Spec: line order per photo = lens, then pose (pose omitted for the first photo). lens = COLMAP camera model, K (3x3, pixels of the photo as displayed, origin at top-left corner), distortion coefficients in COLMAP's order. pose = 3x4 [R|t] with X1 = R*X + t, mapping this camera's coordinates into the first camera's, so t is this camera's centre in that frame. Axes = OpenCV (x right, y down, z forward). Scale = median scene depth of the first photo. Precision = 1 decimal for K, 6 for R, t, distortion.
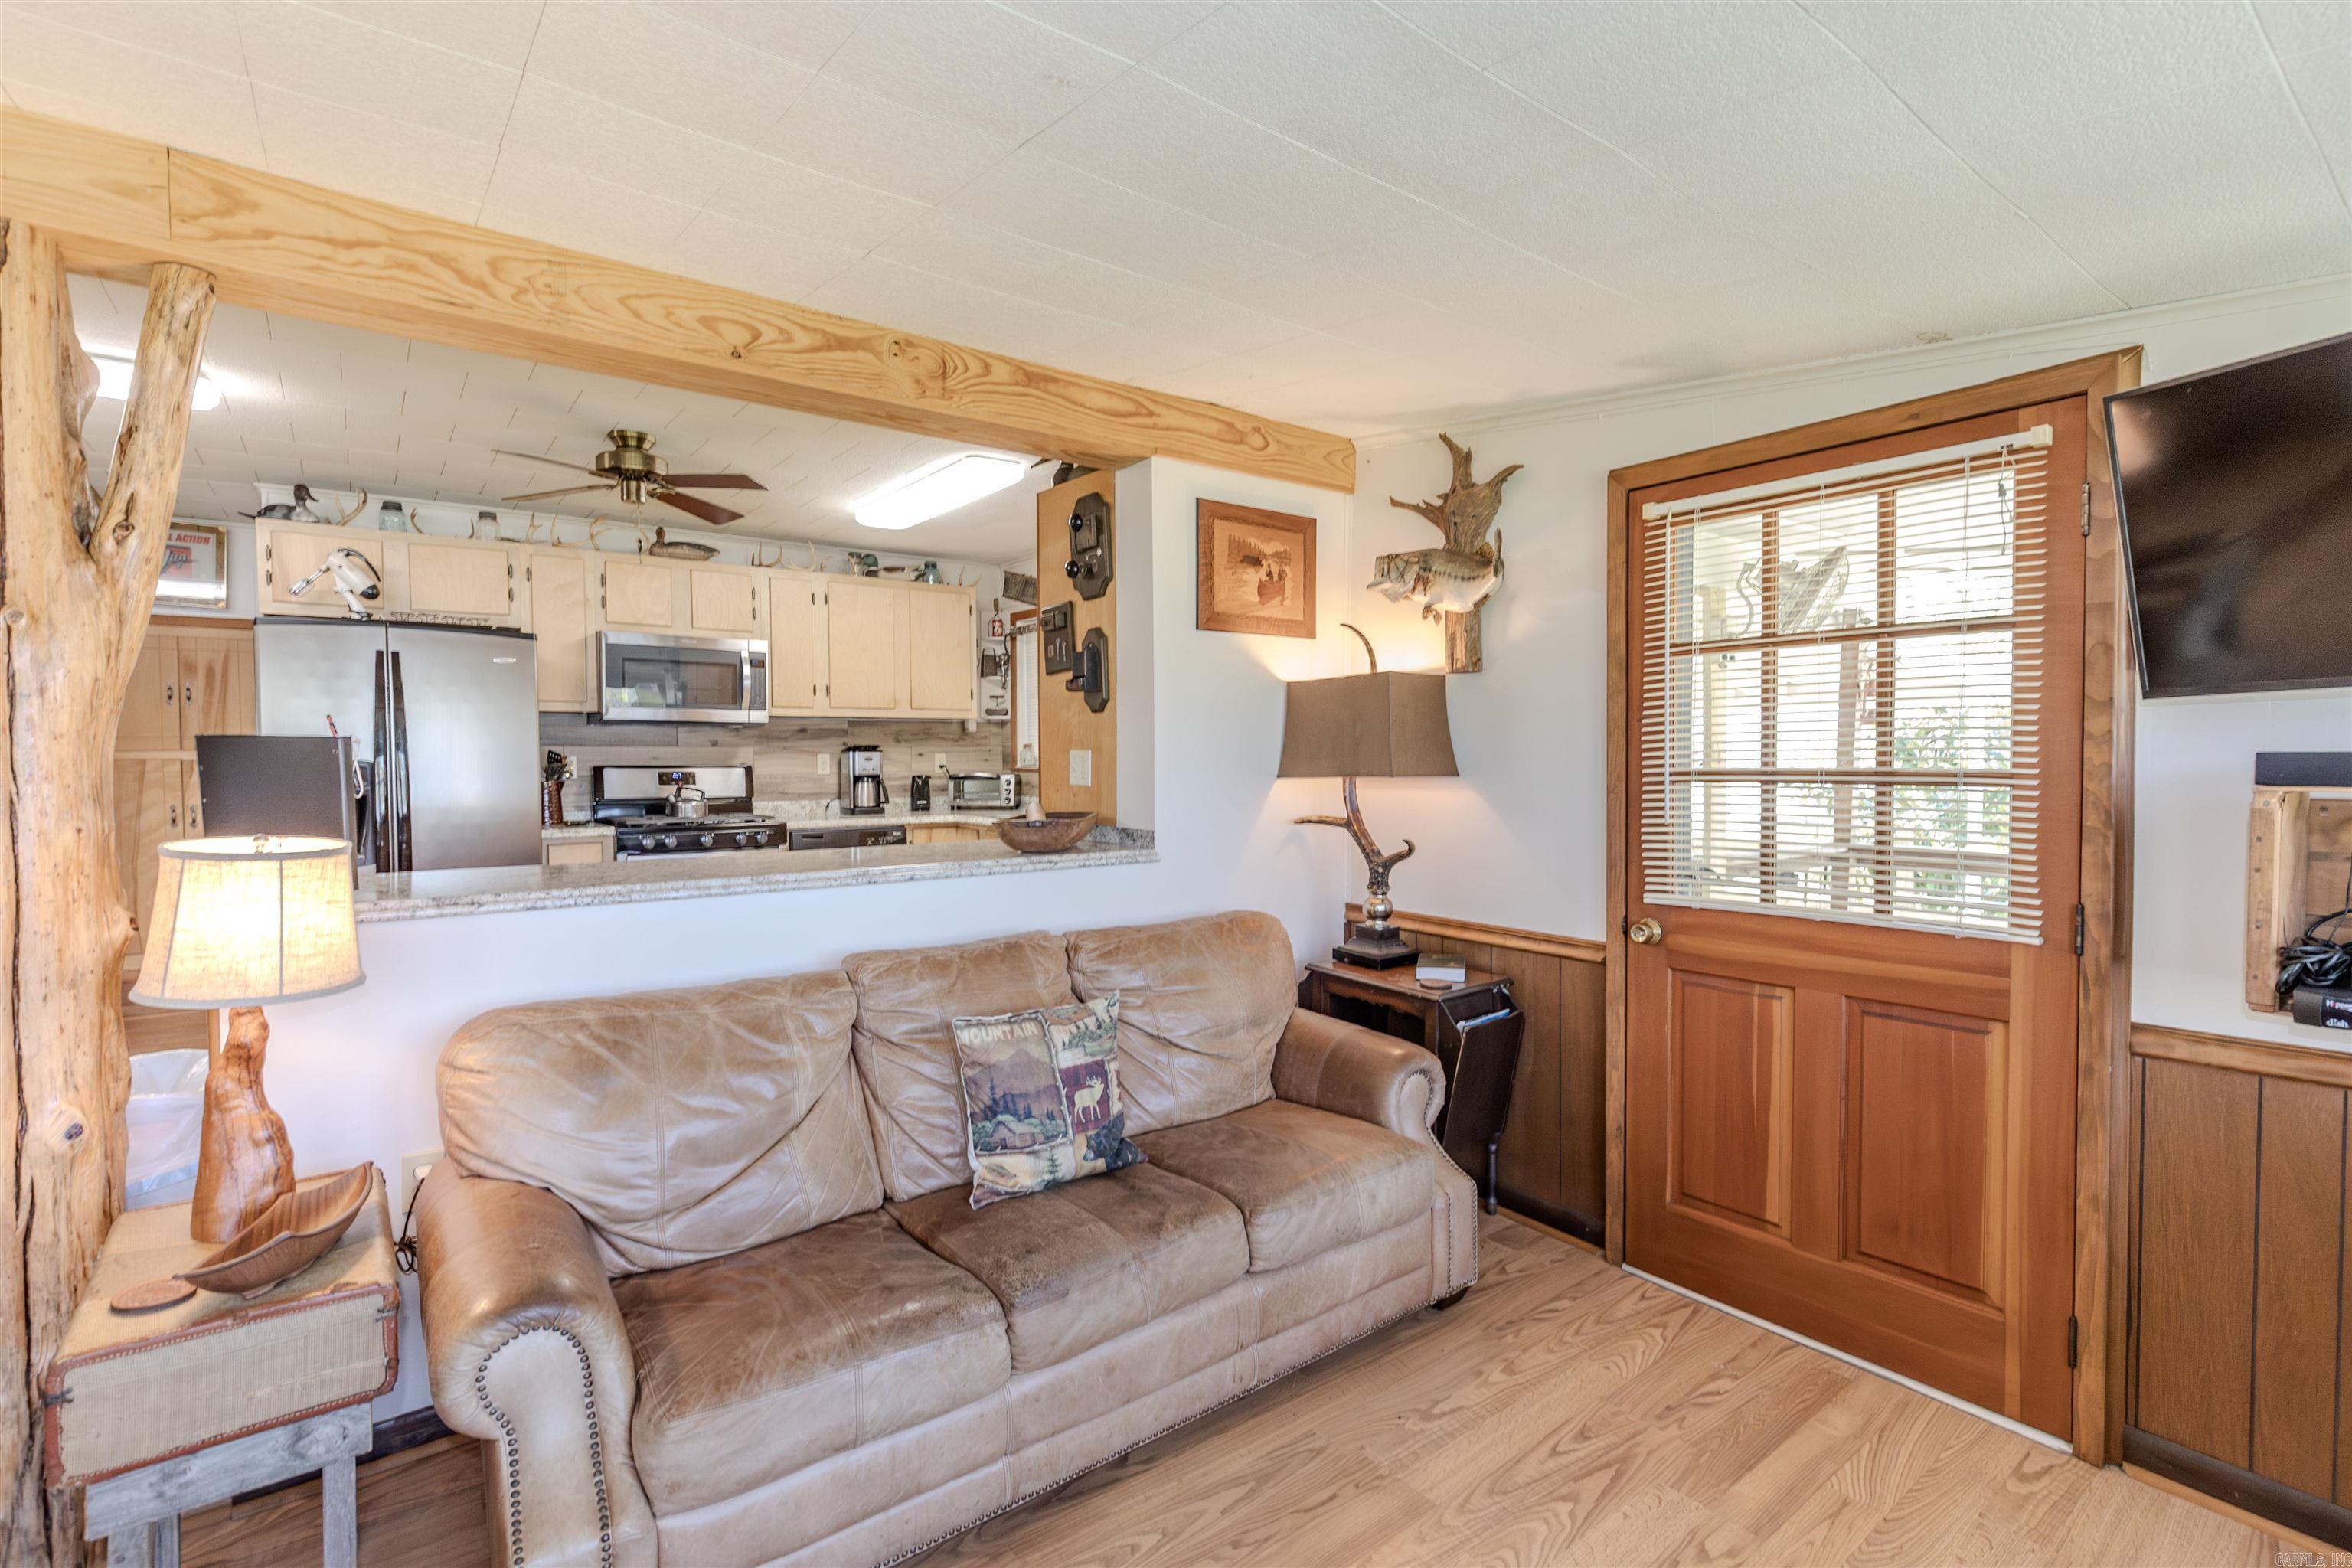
lens RADIAL K [[1072.3, 0, 1165.9], [0, 1072.3, 784.5], [0, 0, 1]] dist [0.002462, -0.000388]
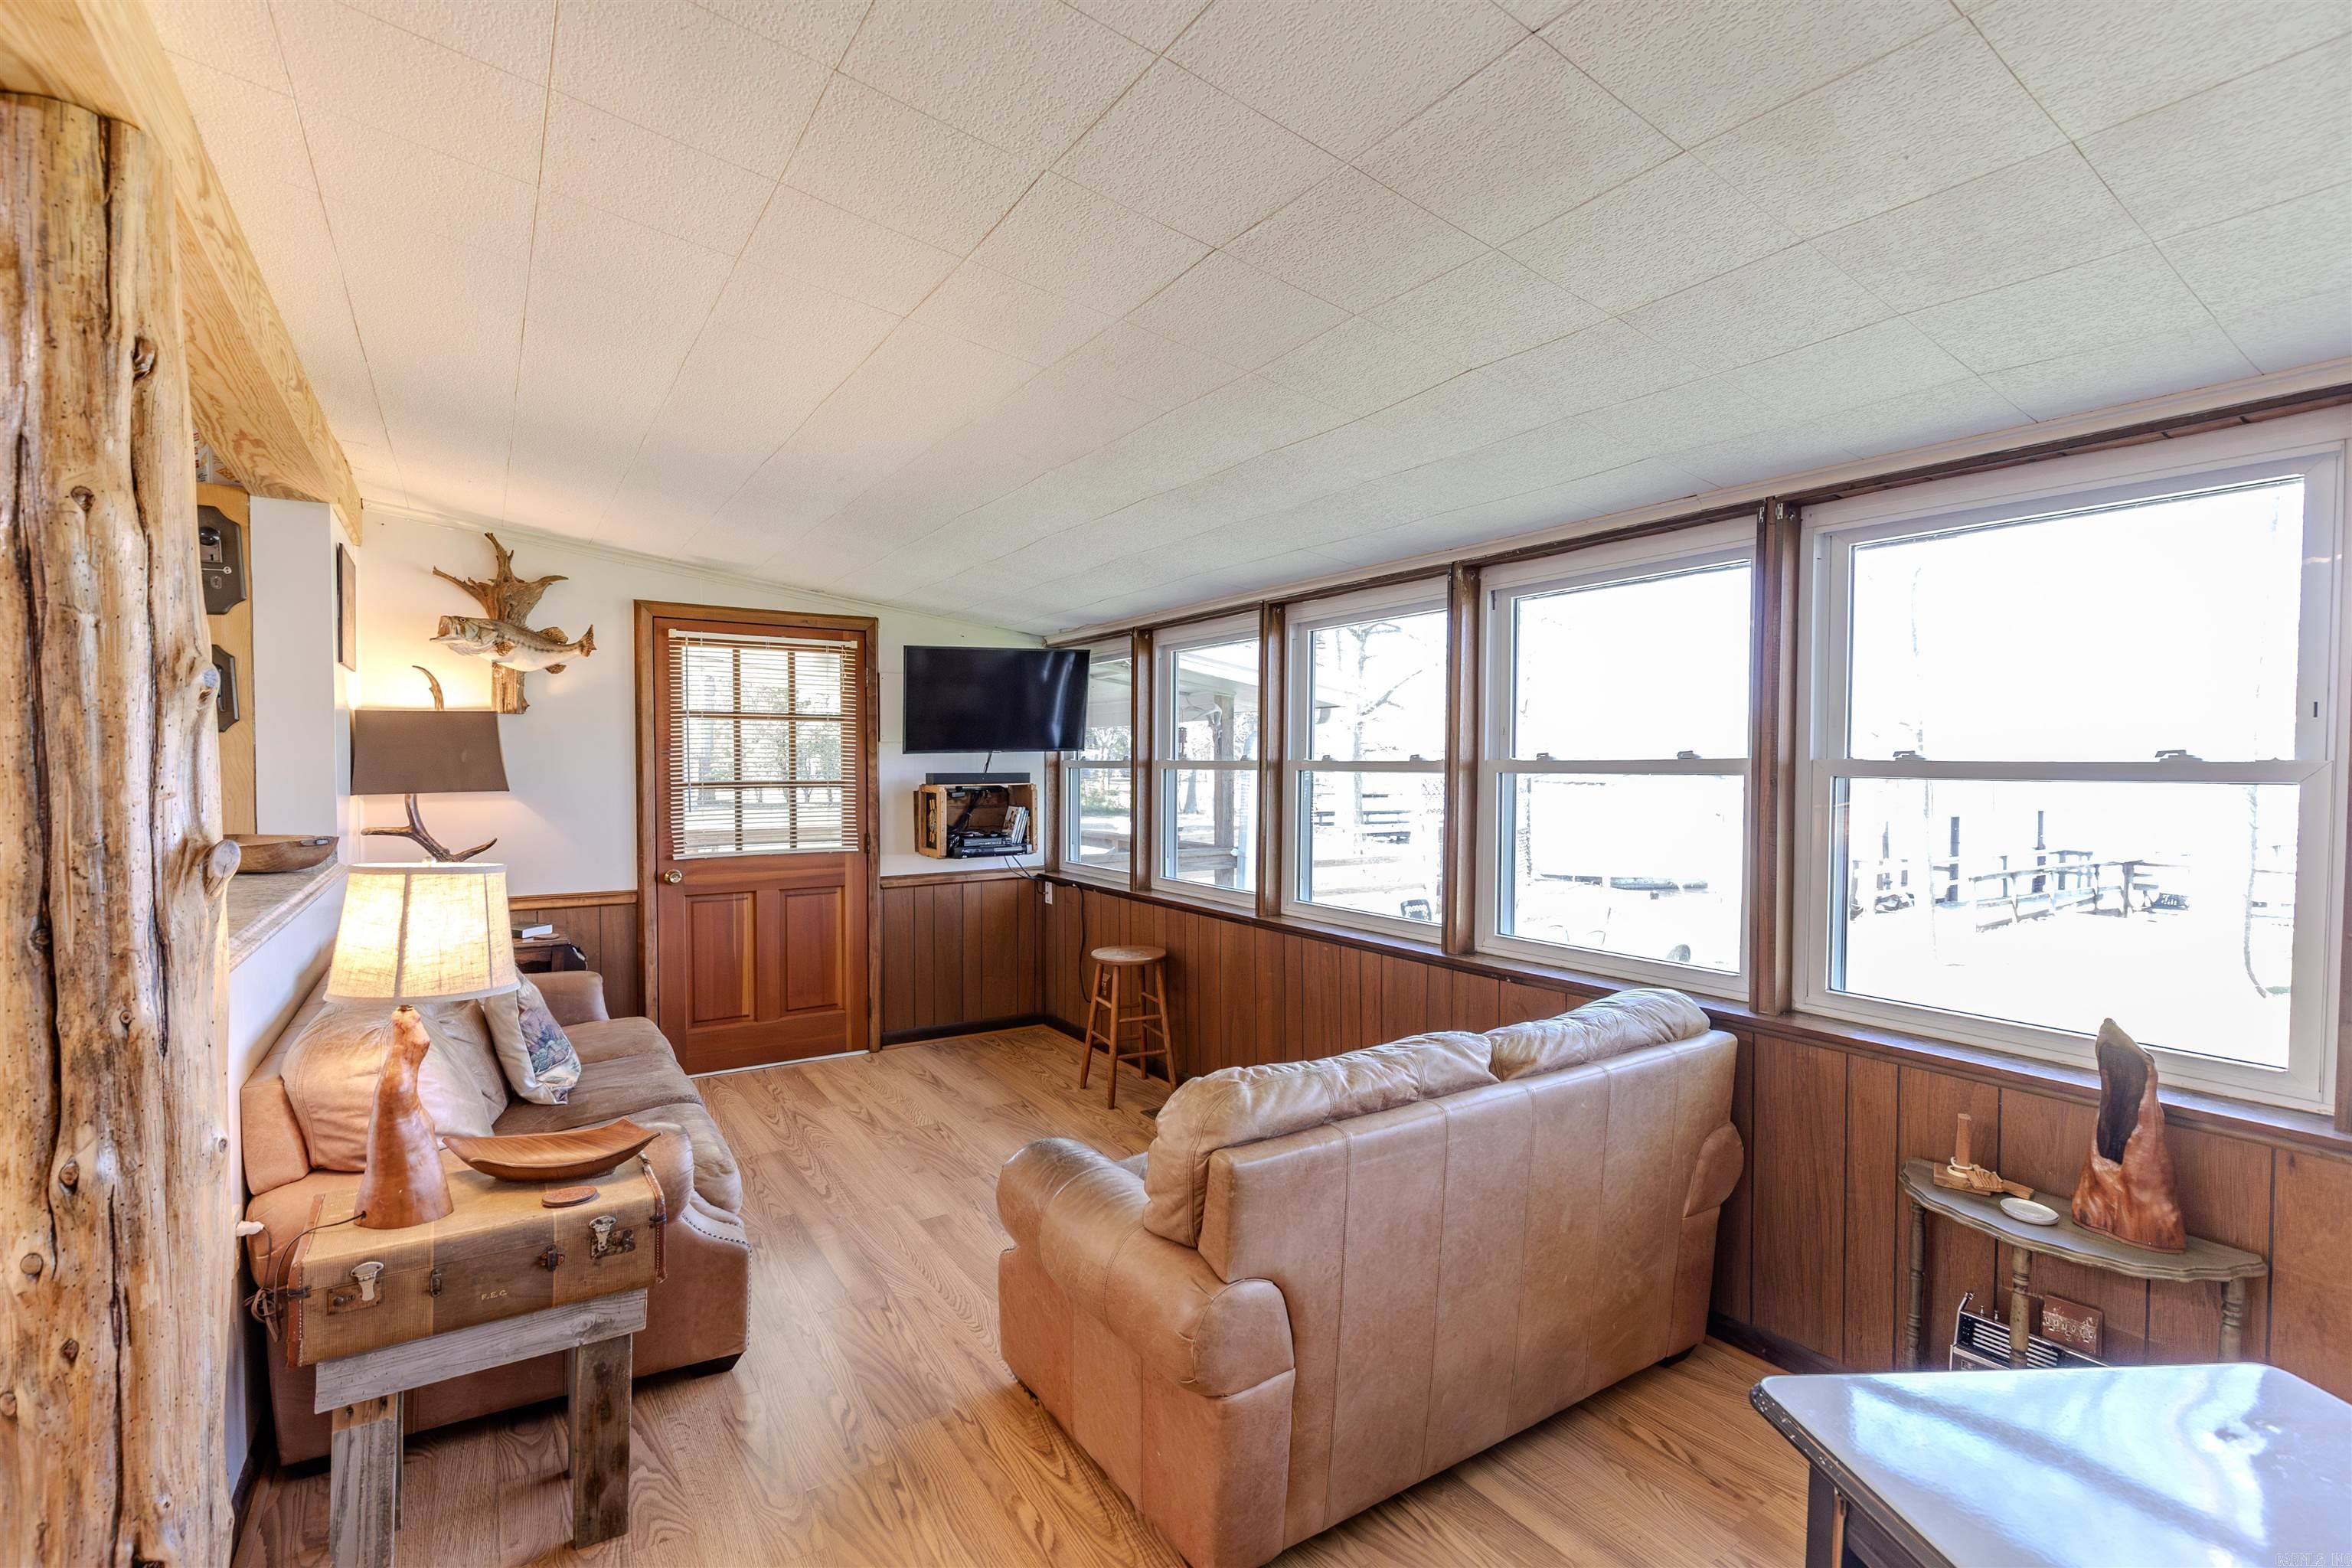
lens RADIAL K [[1072.3, 0, 1169.8], [0, 1072.3, 784.7], [0, 0, 1]] dist [0.002462, -0.000388]
pose [[0.067252, -0.015594, 0.997614, -1.231086], [0.026337, 0.999557, 0.013849, -0.013641], [-0.997388, 0.025343, 0.067633, 0.090378]]
